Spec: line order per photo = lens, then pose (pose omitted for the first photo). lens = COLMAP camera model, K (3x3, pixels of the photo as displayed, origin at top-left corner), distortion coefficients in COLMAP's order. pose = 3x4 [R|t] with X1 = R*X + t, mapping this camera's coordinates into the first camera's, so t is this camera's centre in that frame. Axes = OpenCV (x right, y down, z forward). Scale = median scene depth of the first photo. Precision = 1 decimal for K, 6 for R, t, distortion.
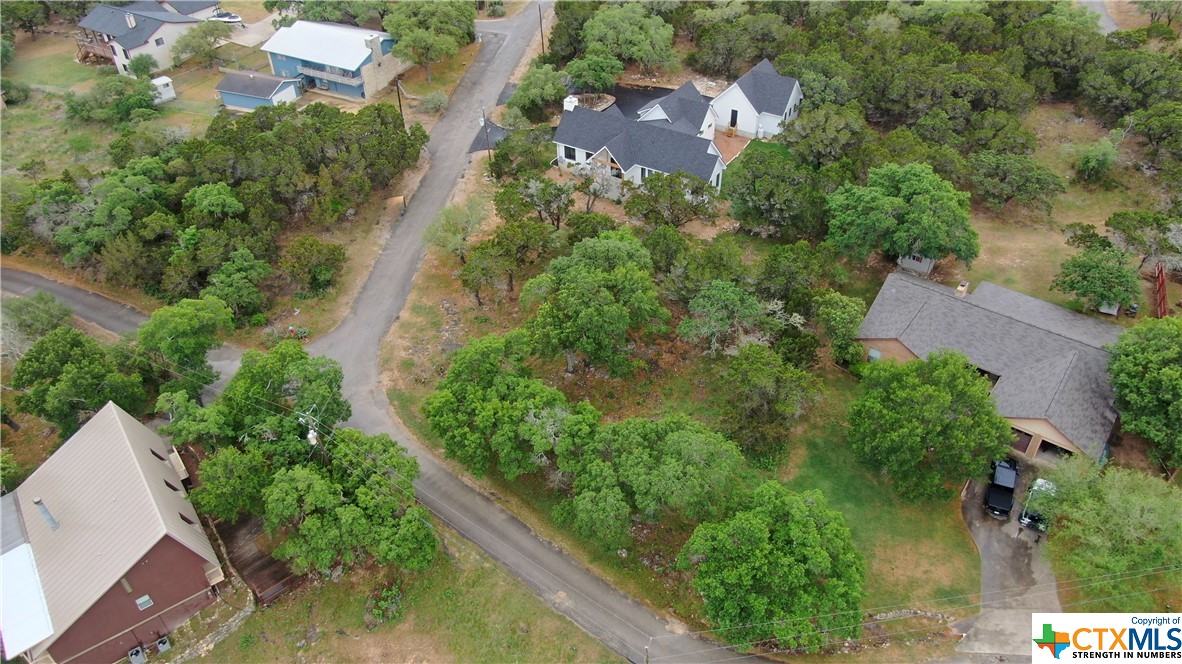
lens RADIAL K [[851.5, 0, 593.4], [0, 851.5, 330.7], [0, 0, 1]] dist [-0.016800, 0.009133]
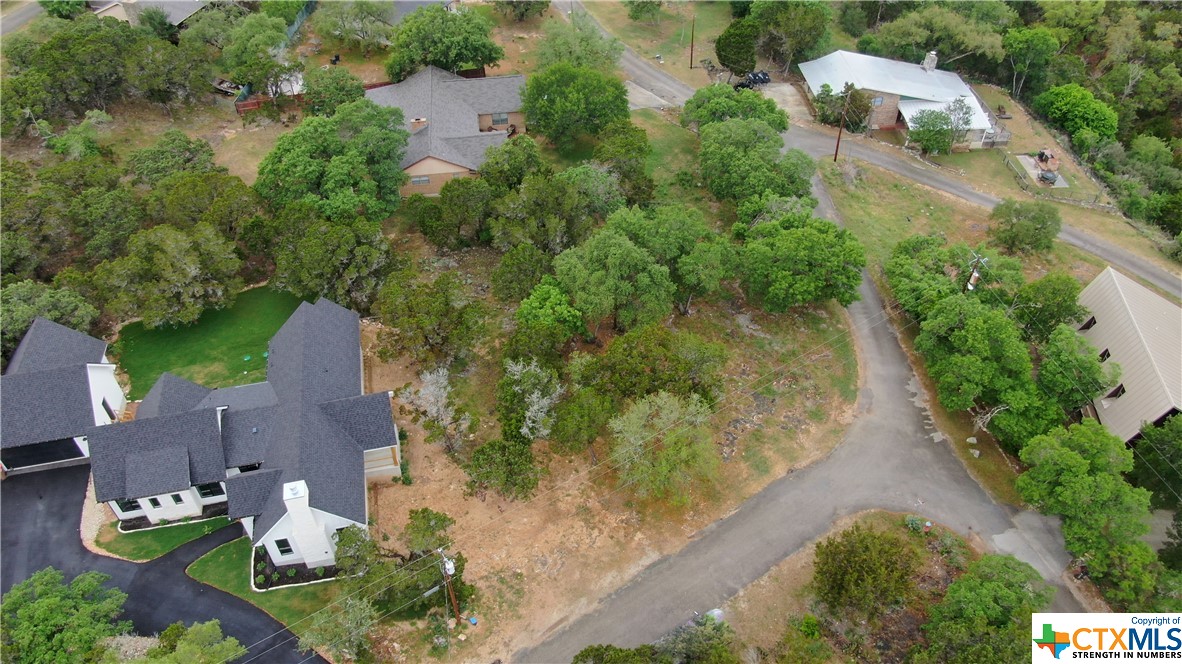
lens RADIAL K [[851.5, 0, 593.4], [0, 851.5, 330.7], [0, 0, 1]] dist [-0.016800, 0.009133]
pose [[-0.707054, -0.459617, 0.537426, -0.473387], [0.460835, 0.276970, 0.843160, -0.798264], [-0.536382, 0.843824, 0.015975, 1.018240]]
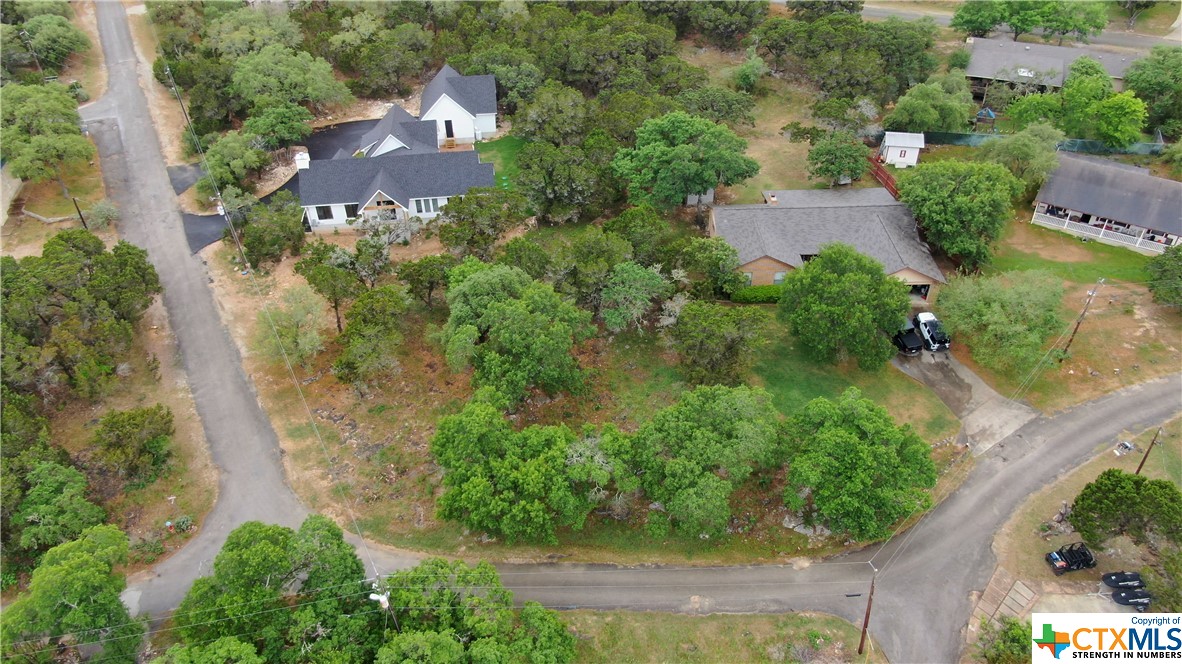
lens RADIAL K [[851.5, 0, 593.4], [0, 851.5, 330.7], [0, 0, 1]] dist [-0.016800, 0.009133]
pose [[0.780906, -0.388360, 0.489247, -0.368444], [0.392588, 0.914351, 0.099180, -0.090150], [-0.485861, 0.114622, 0.866488, 0.120814]]
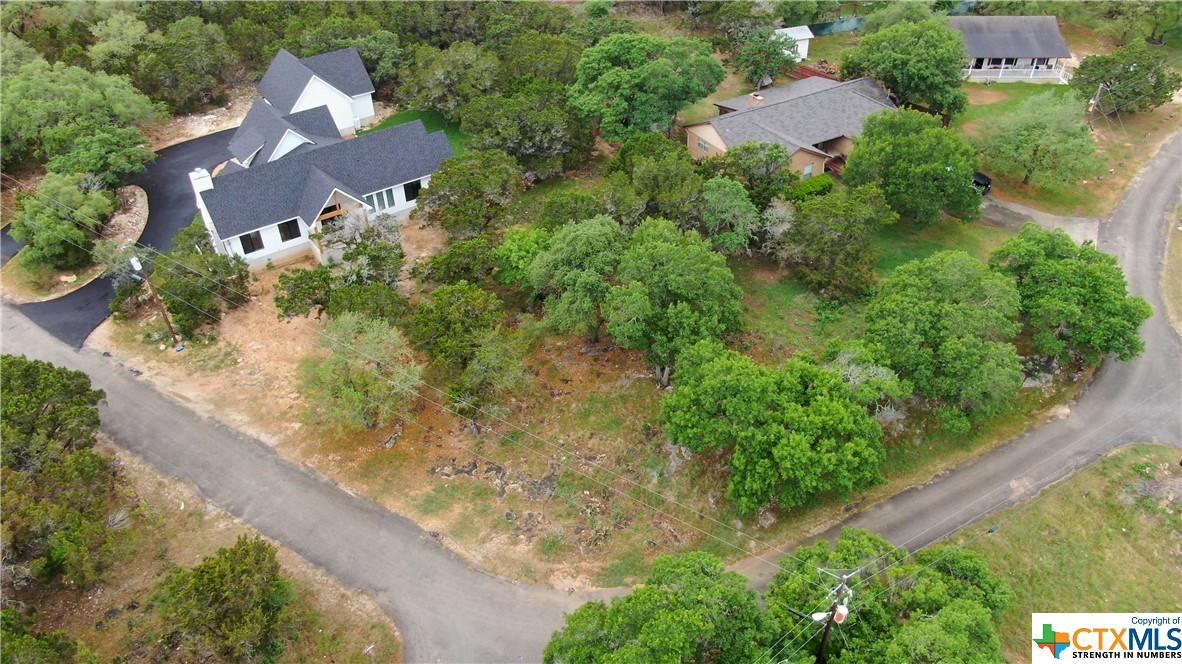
lens RADIAL K [[851.5, 0, 593.4], [0, 851.5, 330.7], [0, 0, 1]] dist [-0.016800, 0.009133]
pose [[0.378746, -0.558984, 0.737624, -0.564946], [0.588720, 0.760477, 0.274014, -0.227176], [-0.714115, 0.330473, 0.617113, 0.535919]]
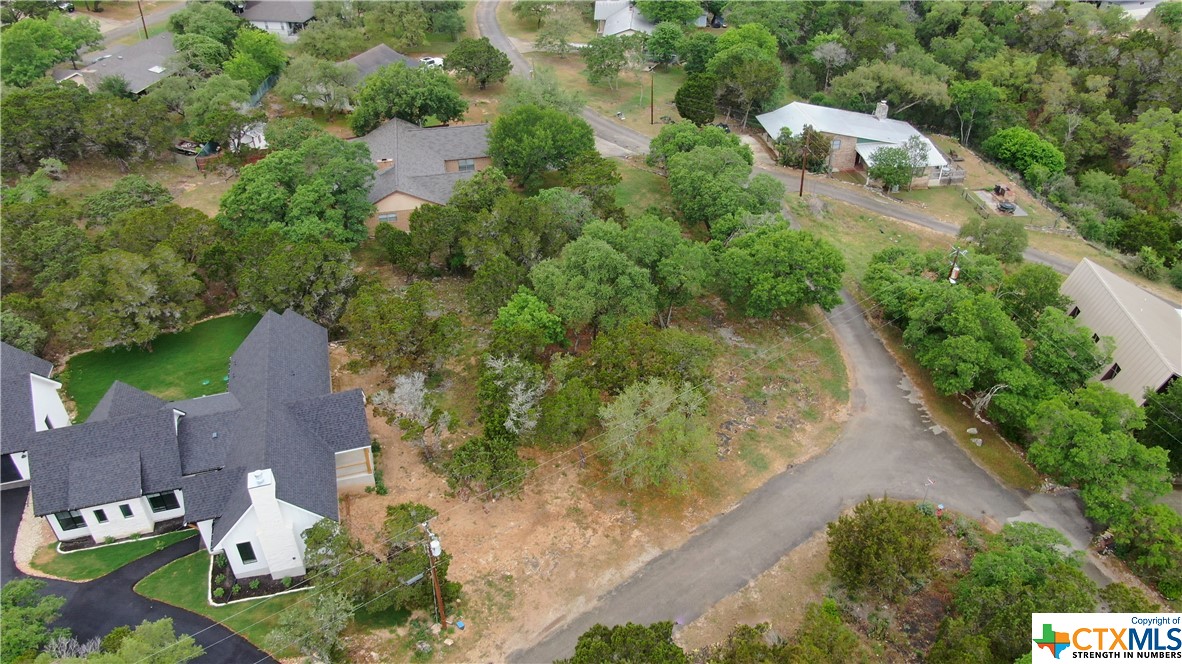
lens RADIAL K [[851.5, 0, 593.4], [0, 851.5, 330.7], [0, 0, 1]] dist [-0.016800, 0.009133]
pose [[-0.750082, -0.351212, 0.560381, -0.485705], [0.434417, 0.377240, 0.817907, -0.744012], [-0.498657, 0.856937, -0.130388, 1.123763]]
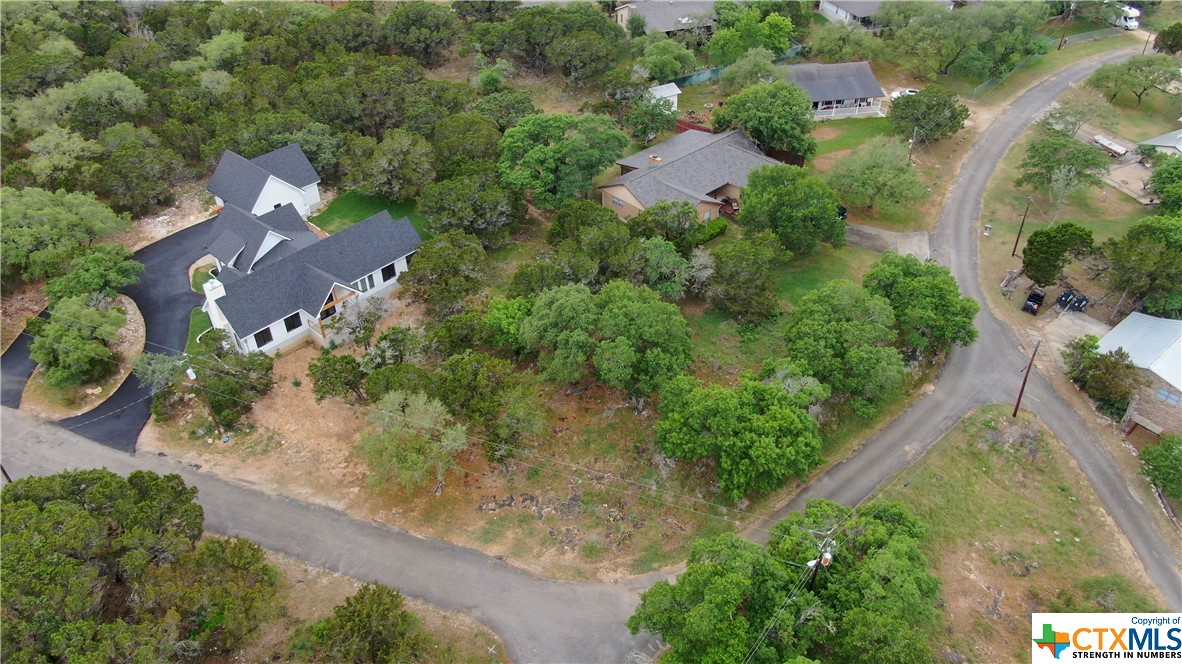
lens RADIAL K [[851.5, 0, 593.4], [0, 851.5, 330.7], [0, 0, 1]] dist [-0.016800, 0.009133]
pose [[0.164879, -0.591335, 0.789391, -0.713692], [0.621398, 0.683809, 0.382452, -0.399346], [-0.765950, 0.427467, 0.480200, 0.517578]]
